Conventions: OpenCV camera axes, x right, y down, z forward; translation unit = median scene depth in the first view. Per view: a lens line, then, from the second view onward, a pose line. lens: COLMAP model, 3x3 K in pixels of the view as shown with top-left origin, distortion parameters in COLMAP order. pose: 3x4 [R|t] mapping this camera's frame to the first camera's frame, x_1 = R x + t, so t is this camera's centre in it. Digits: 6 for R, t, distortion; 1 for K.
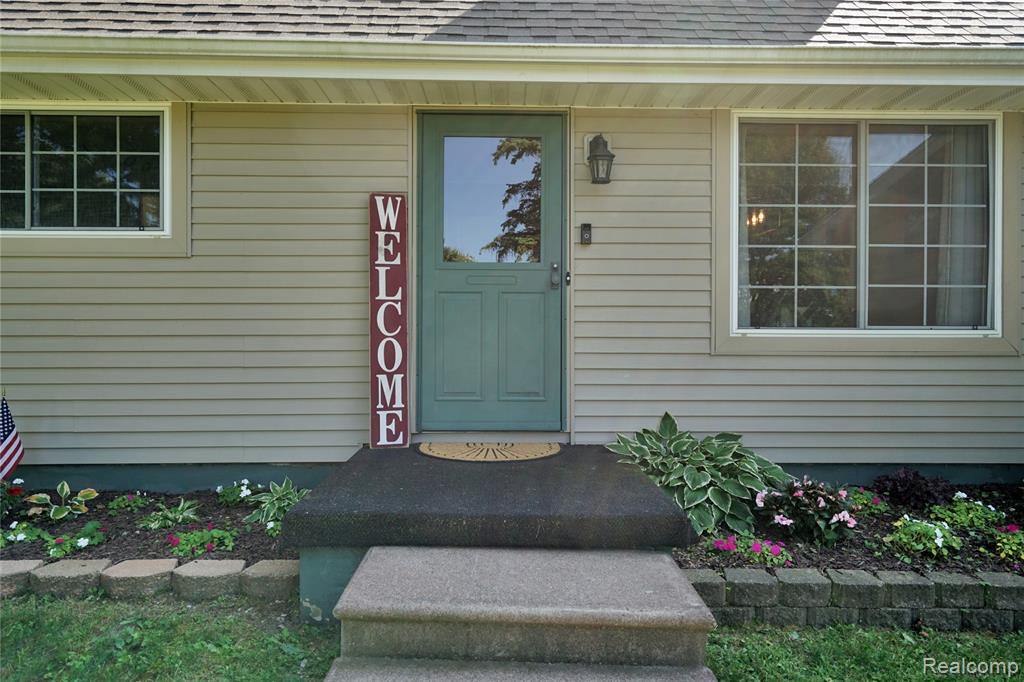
lens RADIAL K [[653.5, 0, 511.6], [0, 653.5, 345.5], [0, 0, 1]] dist [0.006050, 0.000418]
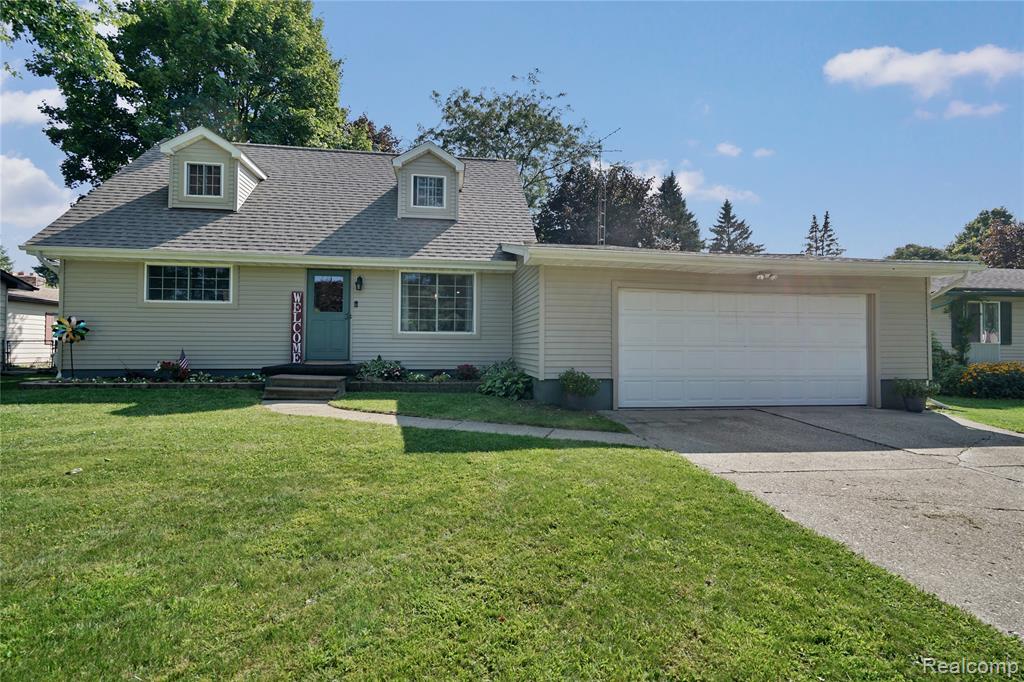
lens RADIAL K [[491.5, 0, 509.5], [0, 491.5, 340.3], [0, 0, 1]] dist [-0.005169, 0.002350]
pose [[0.993228, 0.006922, 0.115977, 0.635221], [-0.005112, 0.999860, -0.015902, 0.063336], [-0.116071, 0.015202, 0.993125, -1.738837]]
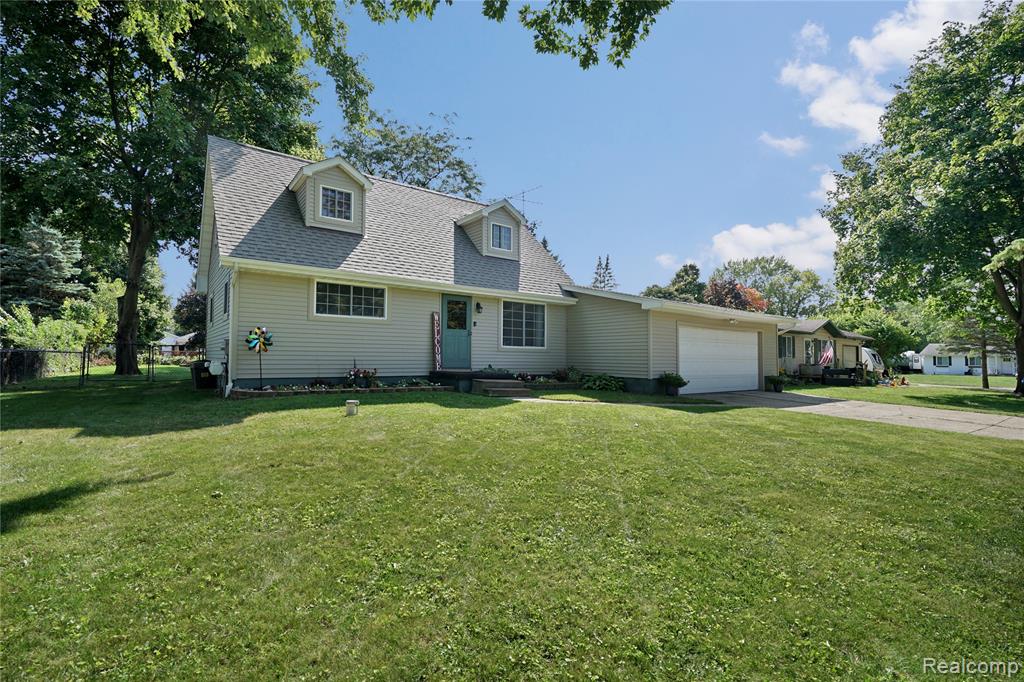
lens RADIAL K [[491.5, 0, 511.5], [0, 491.5, 350.5], [0, 0, 1]] dist [-0.005169, 0.002350]
pose [[0.813677, 0.018121, 0.581034, -1.645958], [-0.011779, 0.999823, -0.014686, 0.058907], [-0.581197, 0.005106, 0.813747, -1.895302]]
